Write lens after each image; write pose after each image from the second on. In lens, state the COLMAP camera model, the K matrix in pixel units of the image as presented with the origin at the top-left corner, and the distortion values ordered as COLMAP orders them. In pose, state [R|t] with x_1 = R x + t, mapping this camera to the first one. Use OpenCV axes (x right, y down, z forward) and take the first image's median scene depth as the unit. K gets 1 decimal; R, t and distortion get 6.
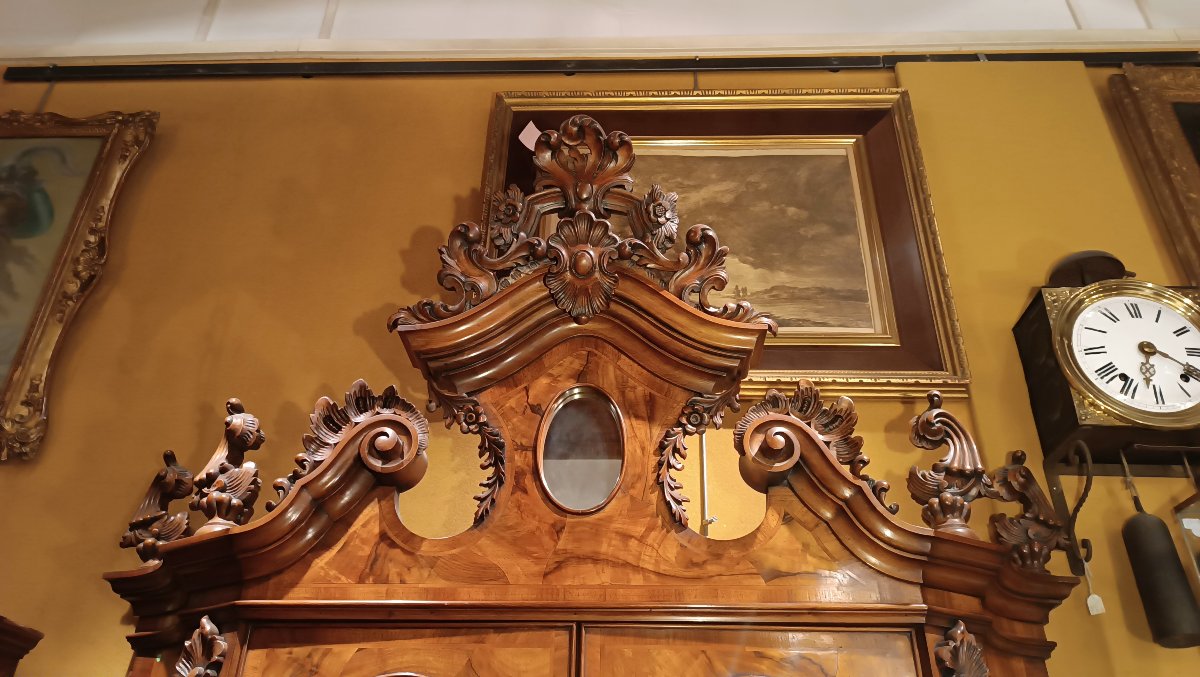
lens RADIAL K [[872.9, 0, 607.0], [0, 872.9, 318.5], [0, 0, 1]] dist [0.029473, -0.034277]
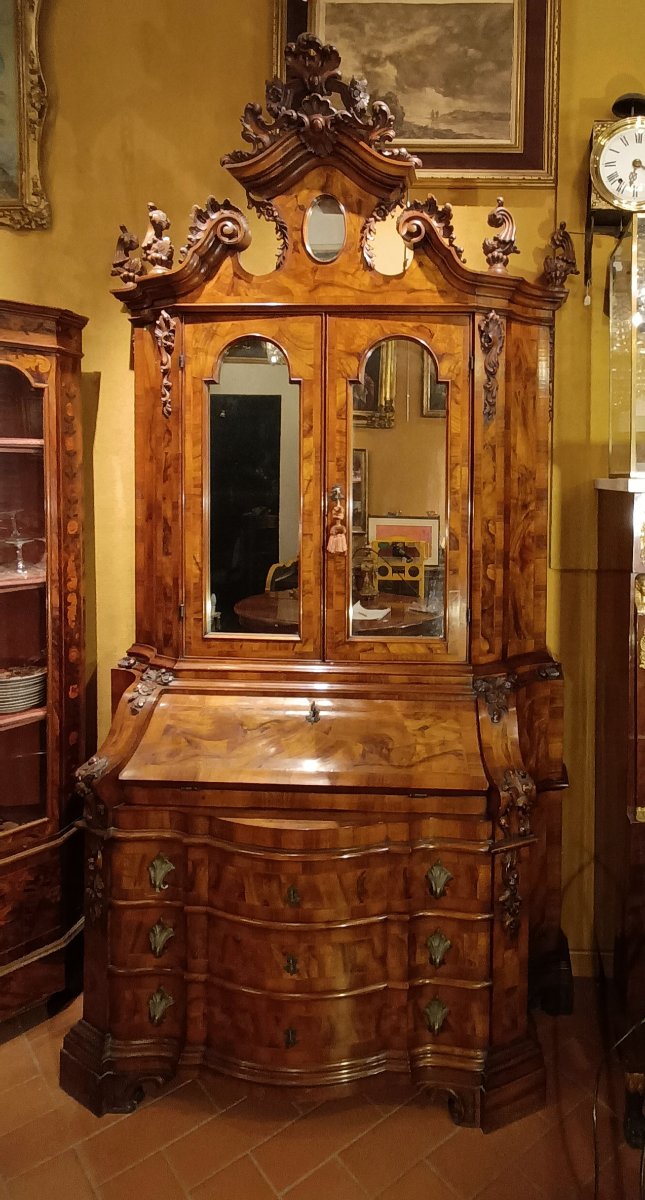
lens RADIAL K [[769.5, 0, 464.9], [0, 769.5, 495.0], [0, 0, 1]] dist [-0.010498, -0.000594]
pose [[0.999649, -0.000426, -0.026500, 0.353269], [0.014977, 0.833984, 0.551586, -0.326073], [0.021866, -0.551789, 0.833697, -0.848688]]
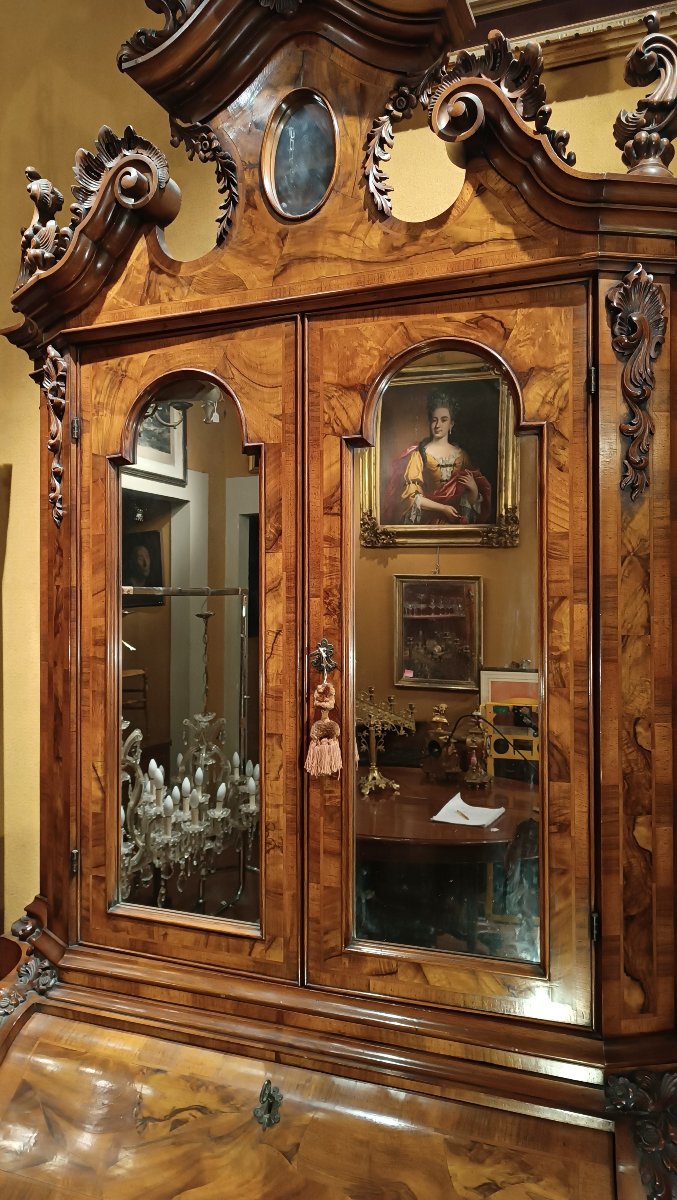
lens RADIAL K [[872.9, 0, 338.5], [0, 872.9, 600.0], [0, 0, 1]] dist [0.029473, -0.034277]
pose [[0.939038, -0.016591, -0.343412, 0.386568], [0.193853, 0.850476, 0.488990, 0.097110], [0.283951, -0.525752, 0.801846, -0.139377]]
